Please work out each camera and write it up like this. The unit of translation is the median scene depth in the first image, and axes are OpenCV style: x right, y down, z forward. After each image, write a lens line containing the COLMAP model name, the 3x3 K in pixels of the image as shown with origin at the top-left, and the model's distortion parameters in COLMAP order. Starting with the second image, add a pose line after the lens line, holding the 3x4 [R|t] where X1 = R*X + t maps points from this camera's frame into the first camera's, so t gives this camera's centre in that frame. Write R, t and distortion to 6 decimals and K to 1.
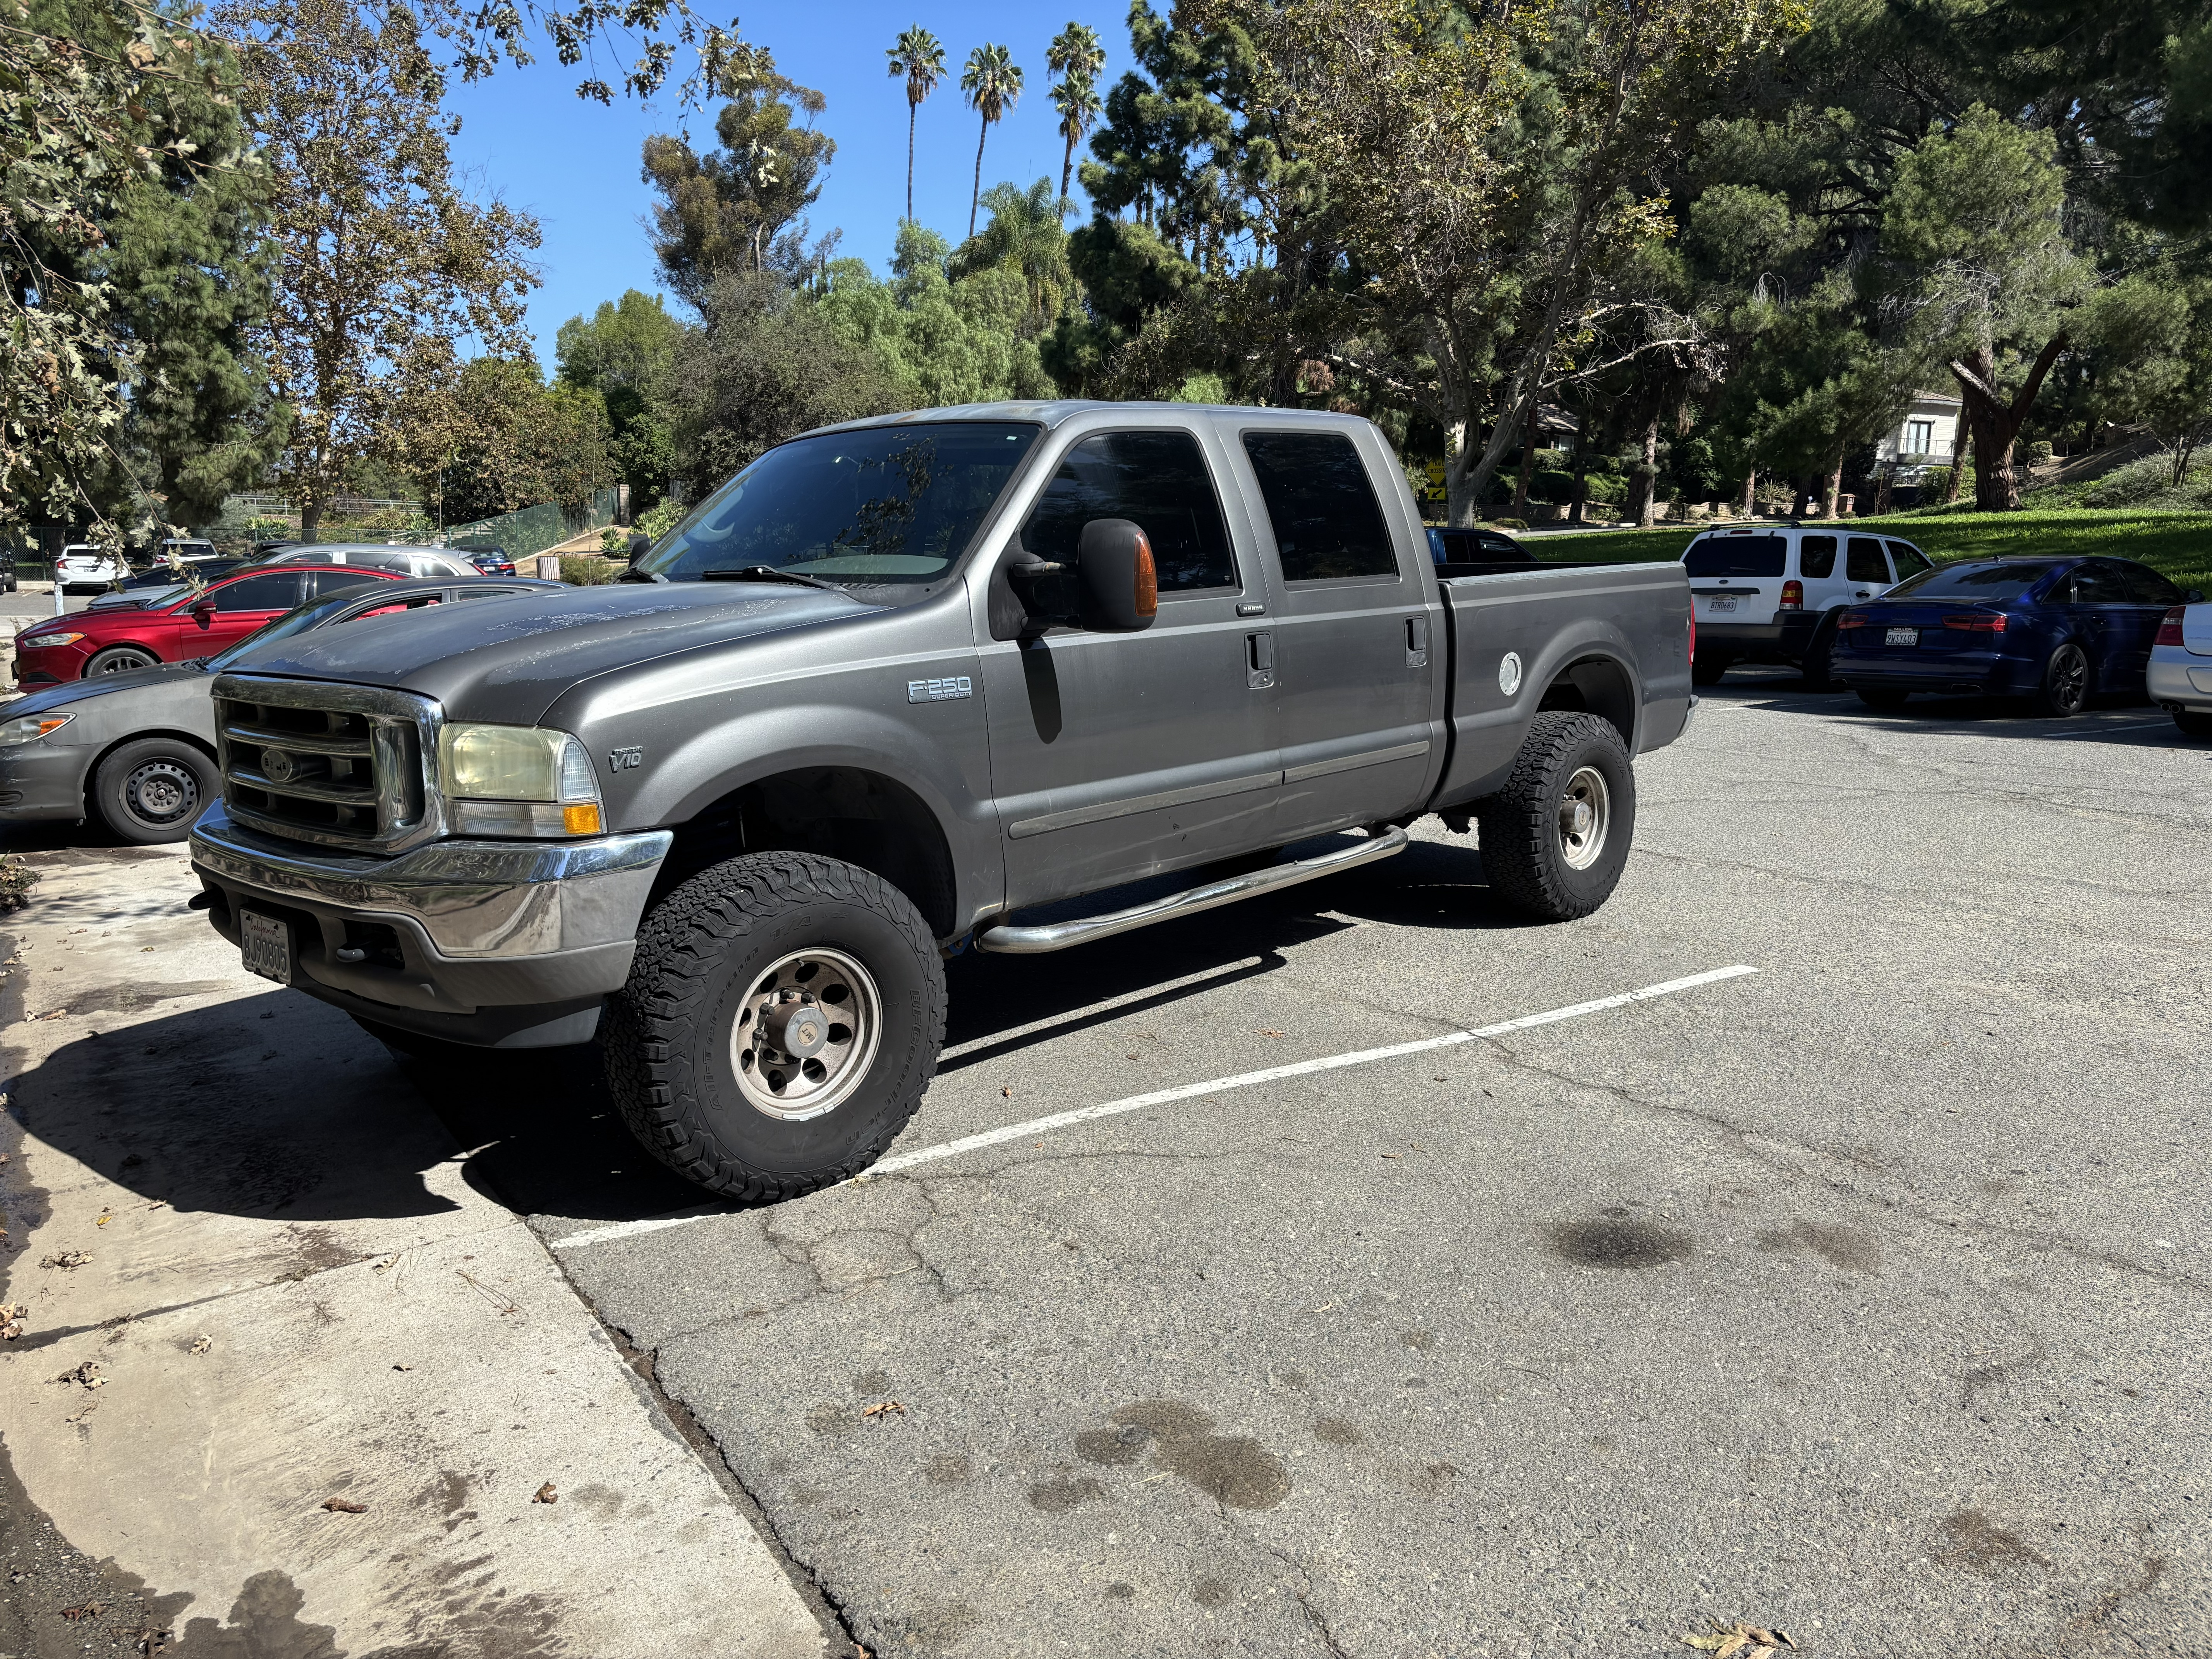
lens RADIAL K [[1692.2, 0, 1115.1], [0, 1692.2, 818.9], [0, 0, 1]] dist [0.019383, 0.002002]
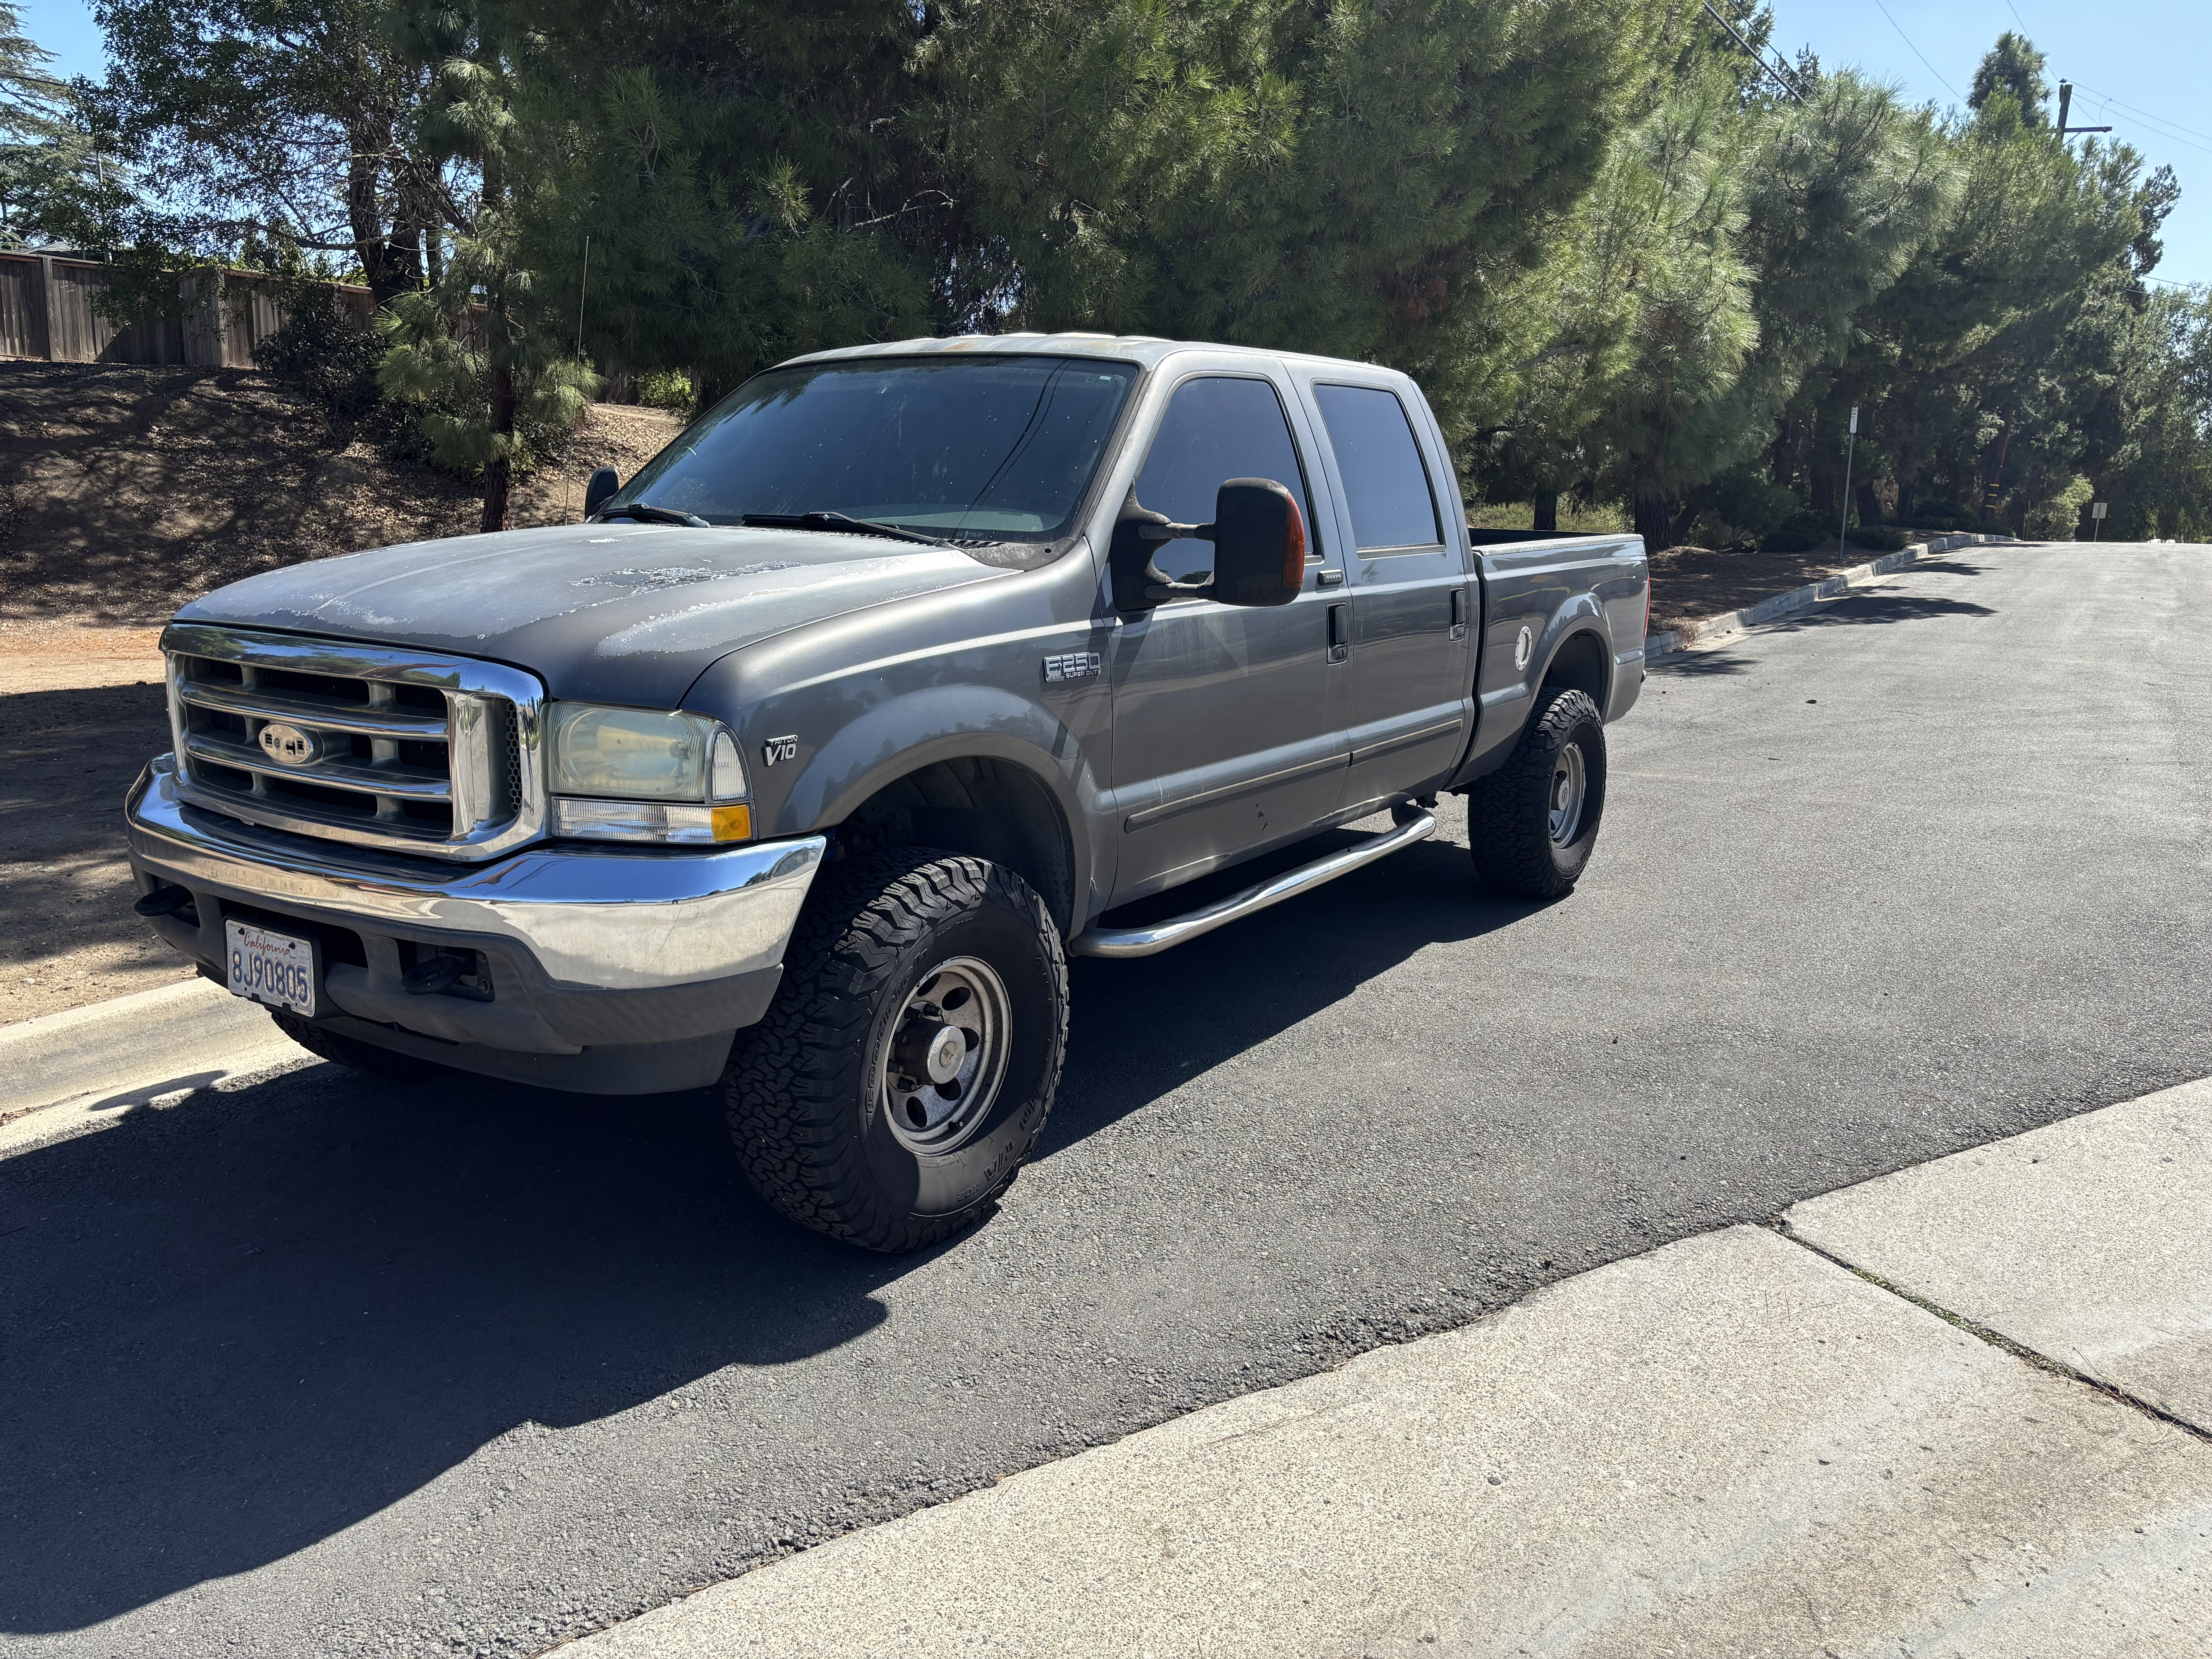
lens RADIAL K [[1692.2, 0, 1115.1], [0, 1692.2, 818.9], [0, 0, 1]] dist [0.019383, 0.002002]
pose [[0.983729, 0.010117, 0.179376, -0.223637], [-0.017799, 0.998990, 0.041269, -0.032101], [-0.178777, -0.043790, 0.982915, 0.124003]]
